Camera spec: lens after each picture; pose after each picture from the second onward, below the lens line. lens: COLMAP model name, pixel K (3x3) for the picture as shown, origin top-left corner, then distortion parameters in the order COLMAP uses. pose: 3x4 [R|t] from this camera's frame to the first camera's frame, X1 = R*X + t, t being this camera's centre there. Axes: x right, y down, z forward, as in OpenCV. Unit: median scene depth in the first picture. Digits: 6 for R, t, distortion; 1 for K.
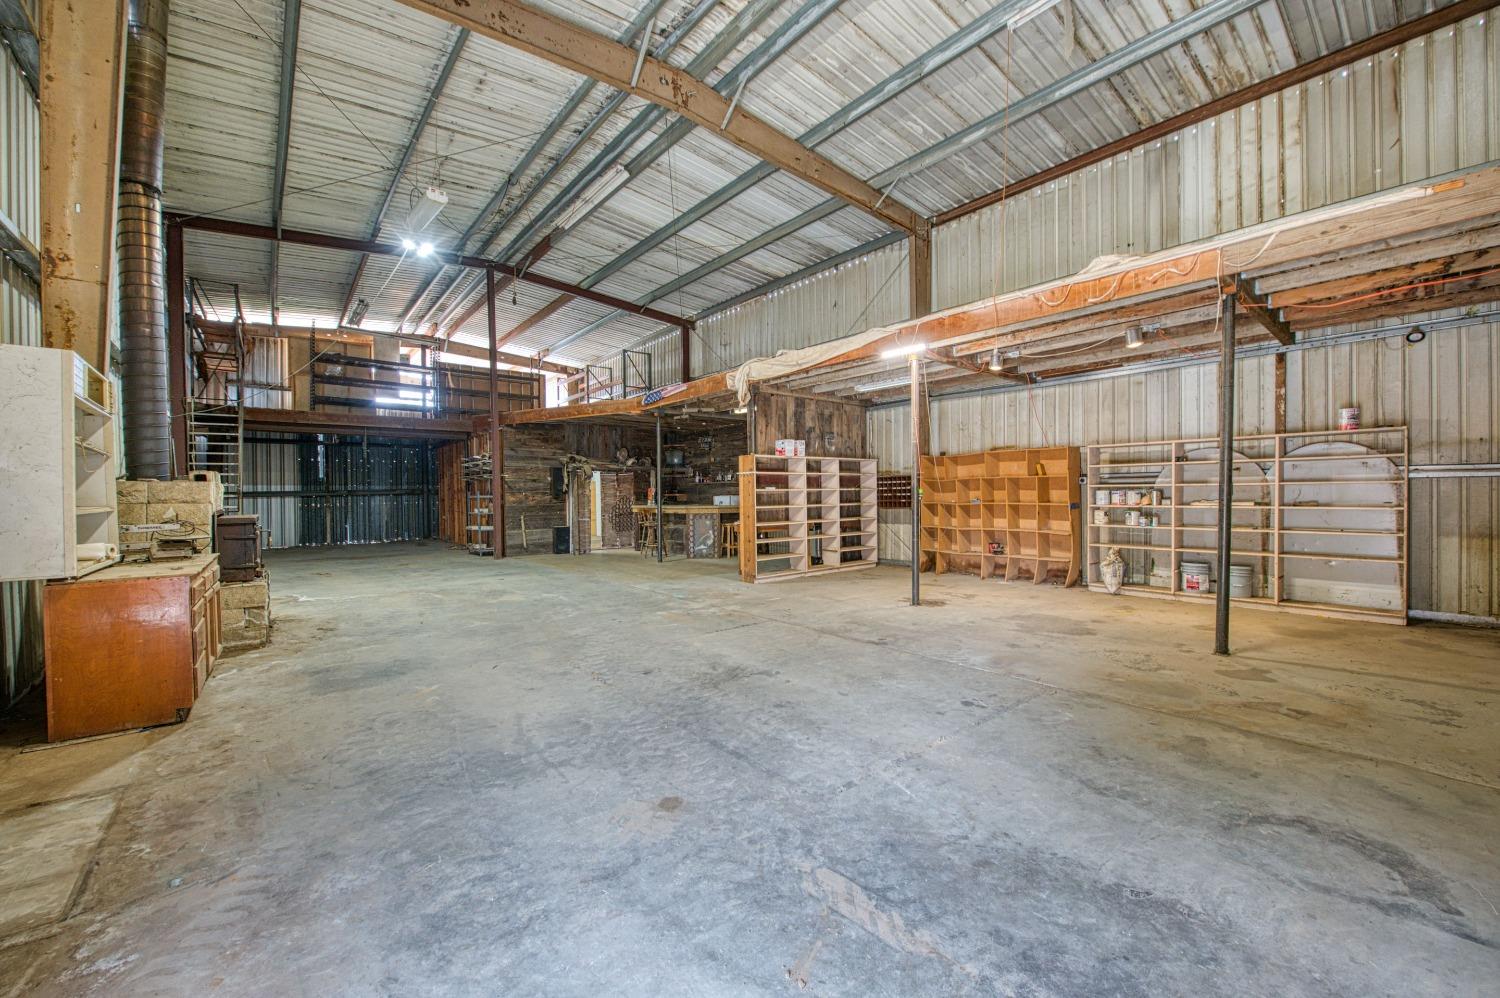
lens RADIAL K [[589.9, 0, 757.5], [0, 589.9, 482.9], [0, 0, 1]] dist [-0.000395, -0.000208]
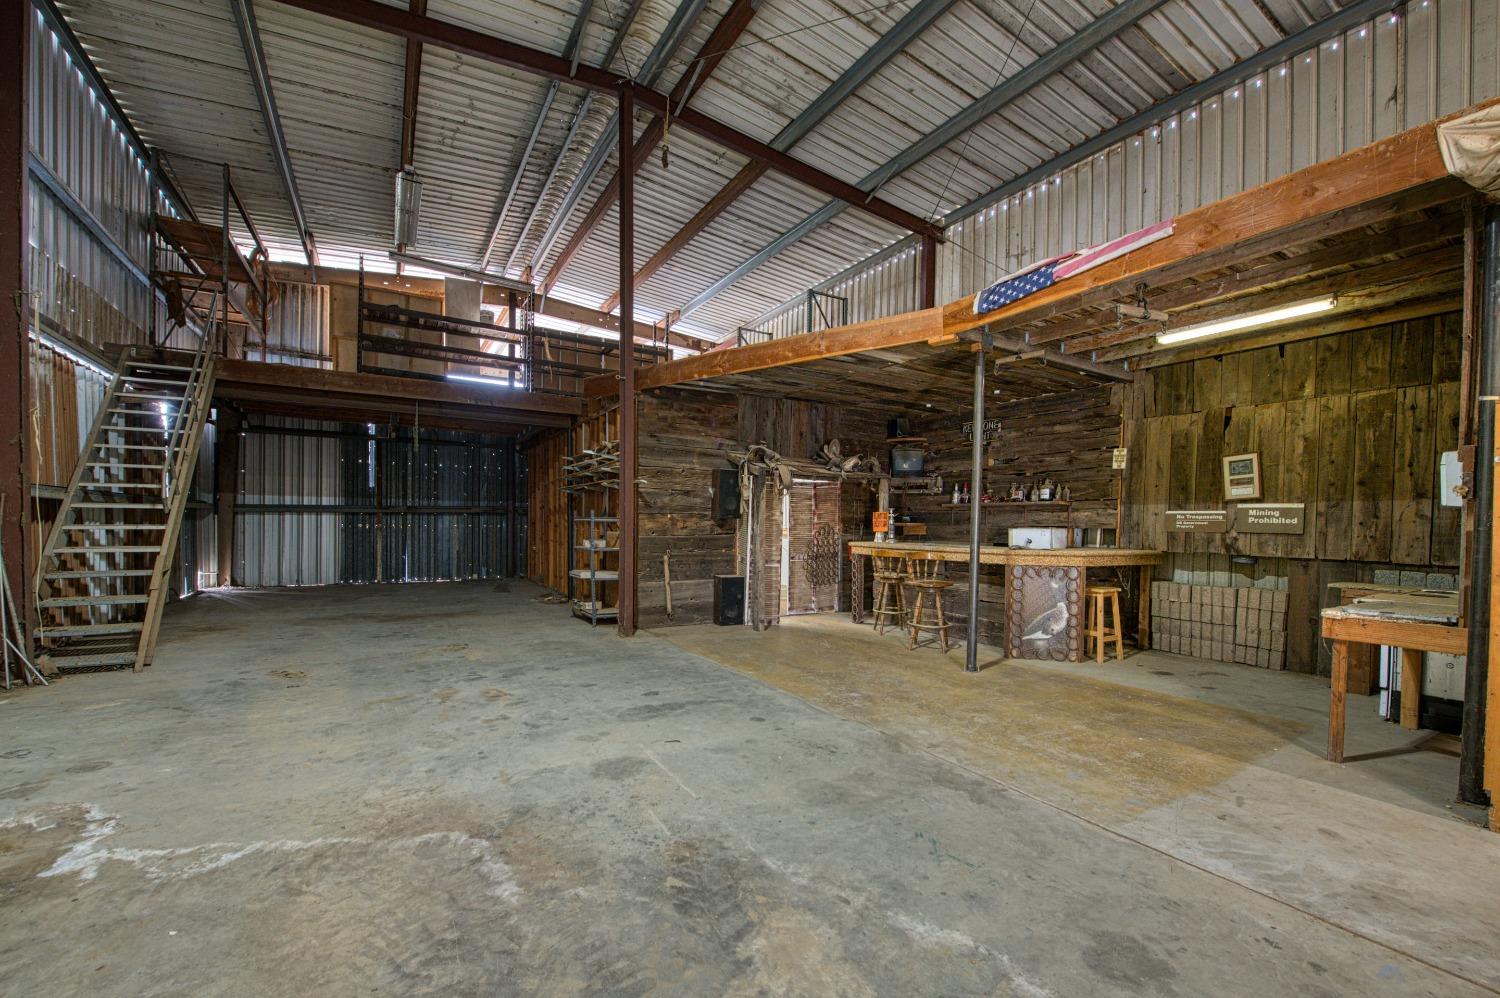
lens RADIAL K [[593.2, 0, 748.2], [0, 593.2, 511.7], [0, 0, 1]] dist [-0.007421, -0.000228]
pose [[0.989410, 0.021406, -0.143557, -0.208814], [-0.021254, 0.999771, 0.002596, 0.009604], [0.143580, 0.000483, 0.989639, 0.393176]]
